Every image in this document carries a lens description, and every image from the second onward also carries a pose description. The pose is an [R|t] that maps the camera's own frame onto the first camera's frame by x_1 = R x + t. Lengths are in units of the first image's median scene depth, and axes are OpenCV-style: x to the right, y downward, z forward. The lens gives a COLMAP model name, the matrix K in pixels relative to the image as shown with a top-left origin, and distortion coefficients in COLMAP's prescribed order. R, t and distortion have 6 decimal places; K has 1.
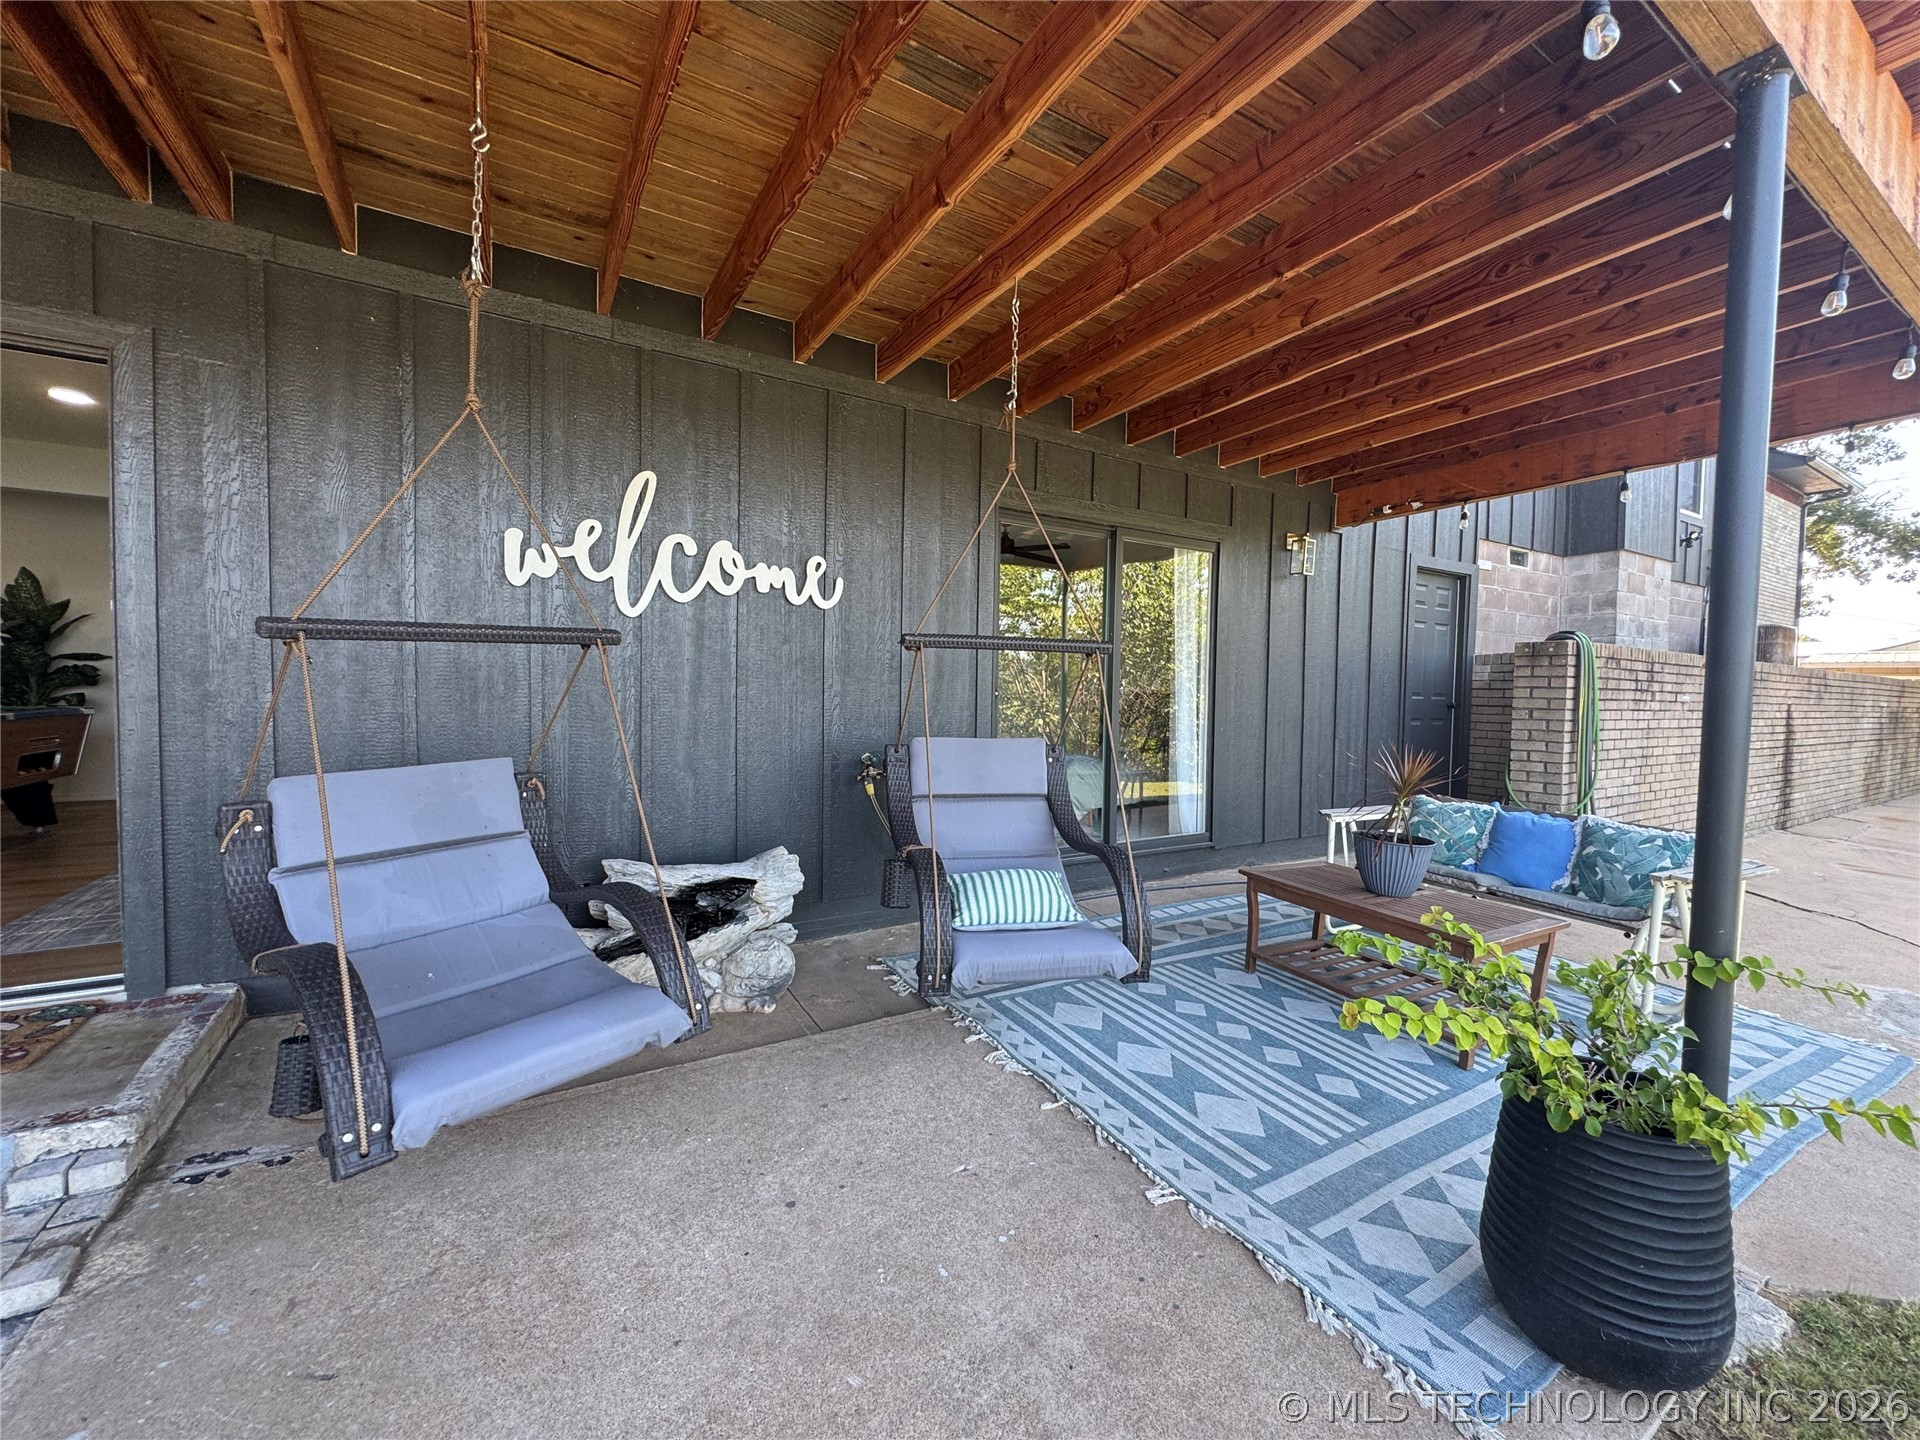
lens RADIAL K [[773.8, 0, 964.5], [0, 773.8, 717.3], [0, 0, 1]] dist [0.000006, -0.000093]
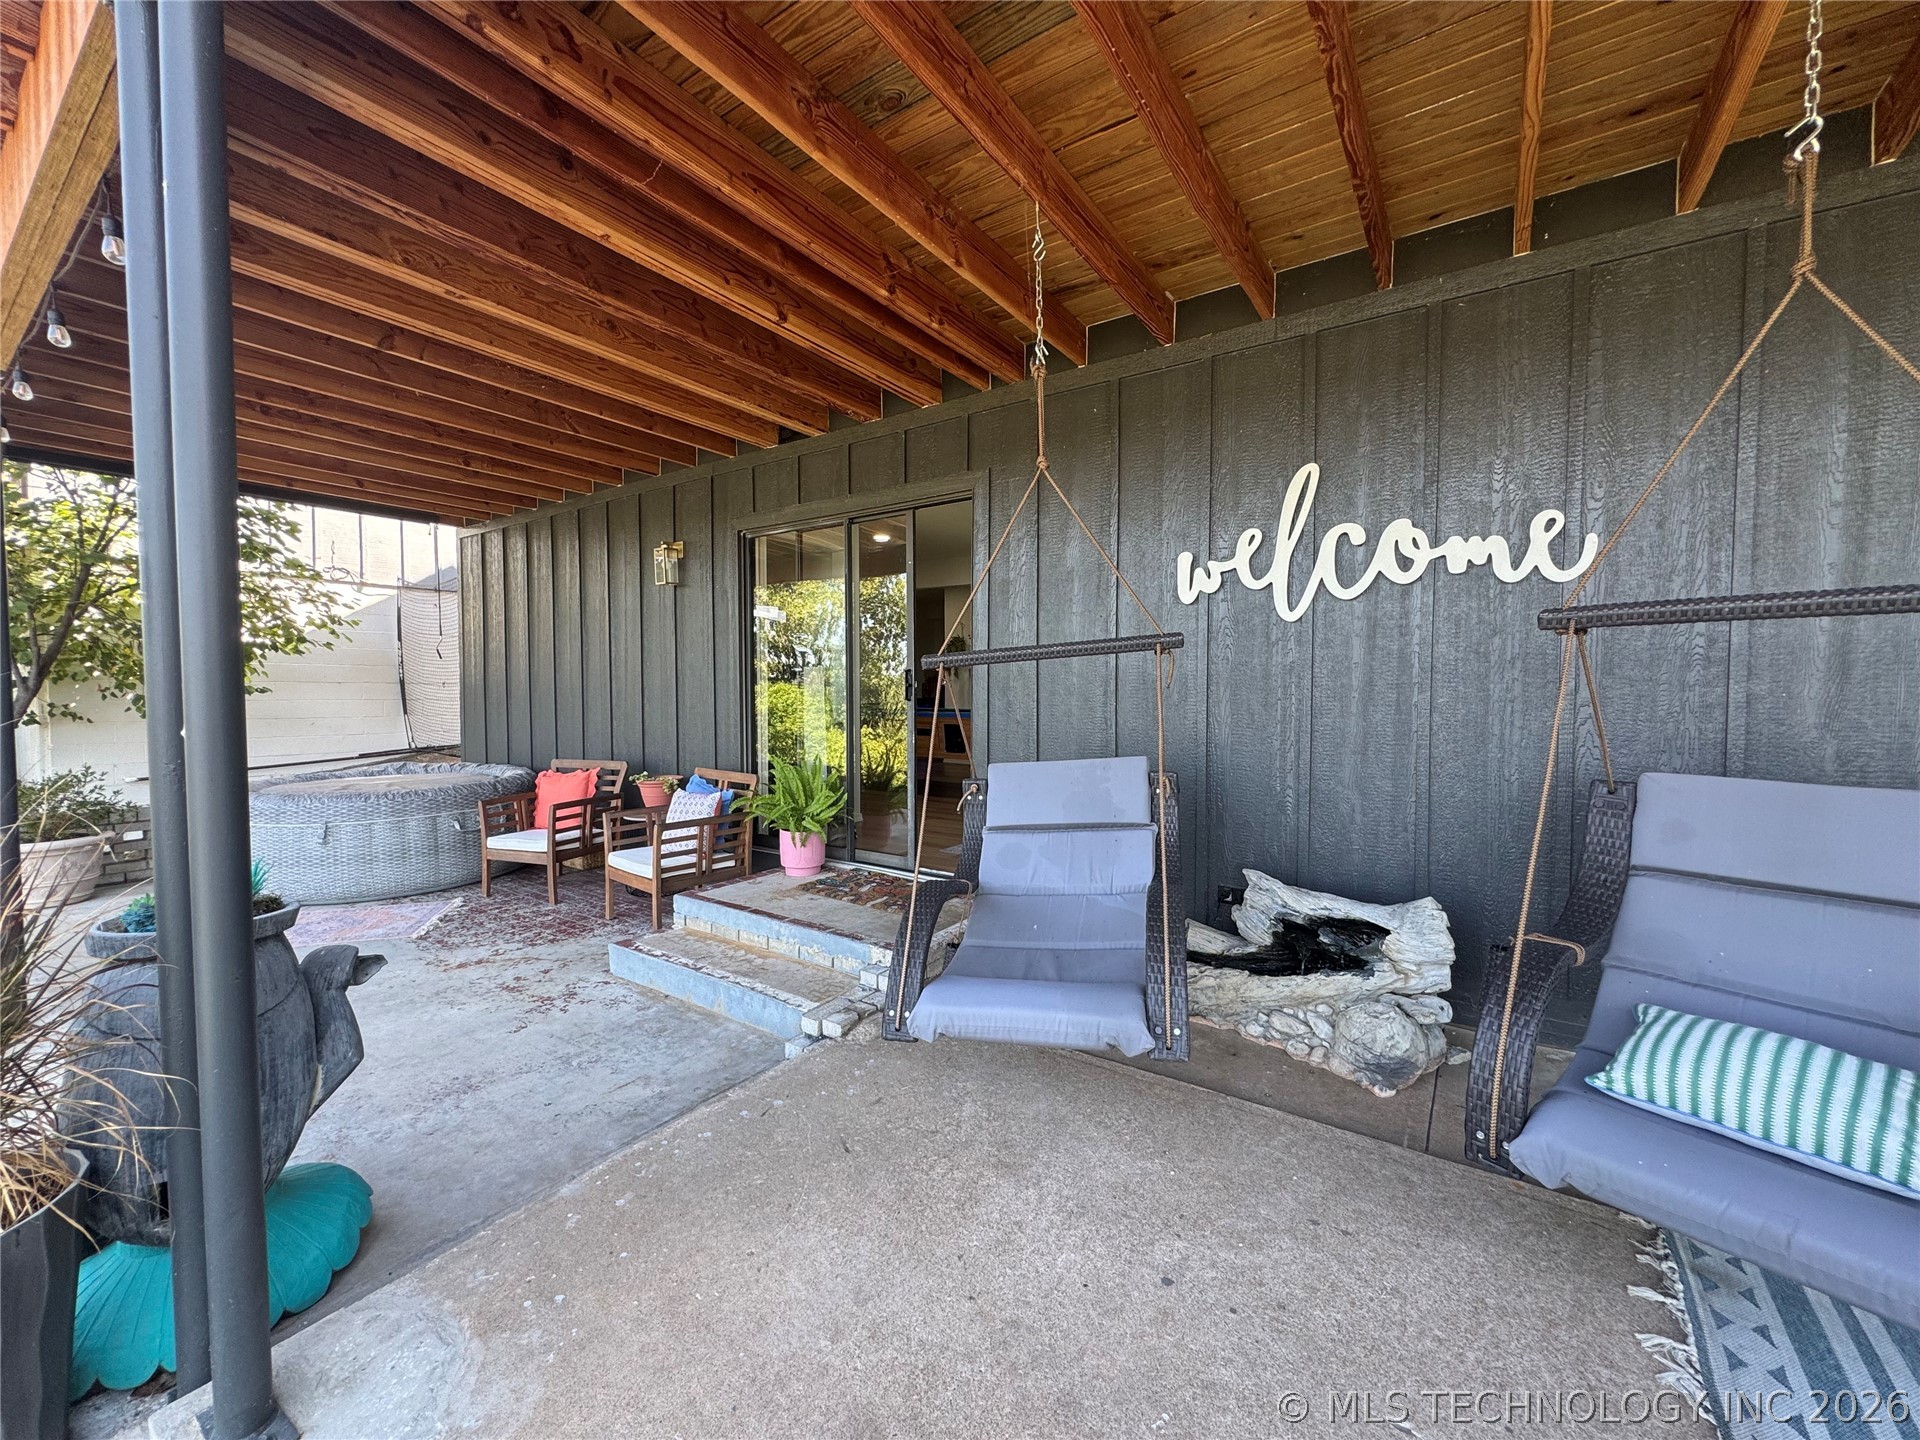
lens RADIAL K [[773.8, 0, 956.7], [0, 773.8, 718.6], [0, 0, 1]] dist [0.000006, -0.000093]
pose [[0.408498, 0.020363, -0.912532, 0.284048], [-0.027776, 0.999565, 0.009871, -0.008486], [0.912336, 0.021314, 0.408886, 0.246023]]
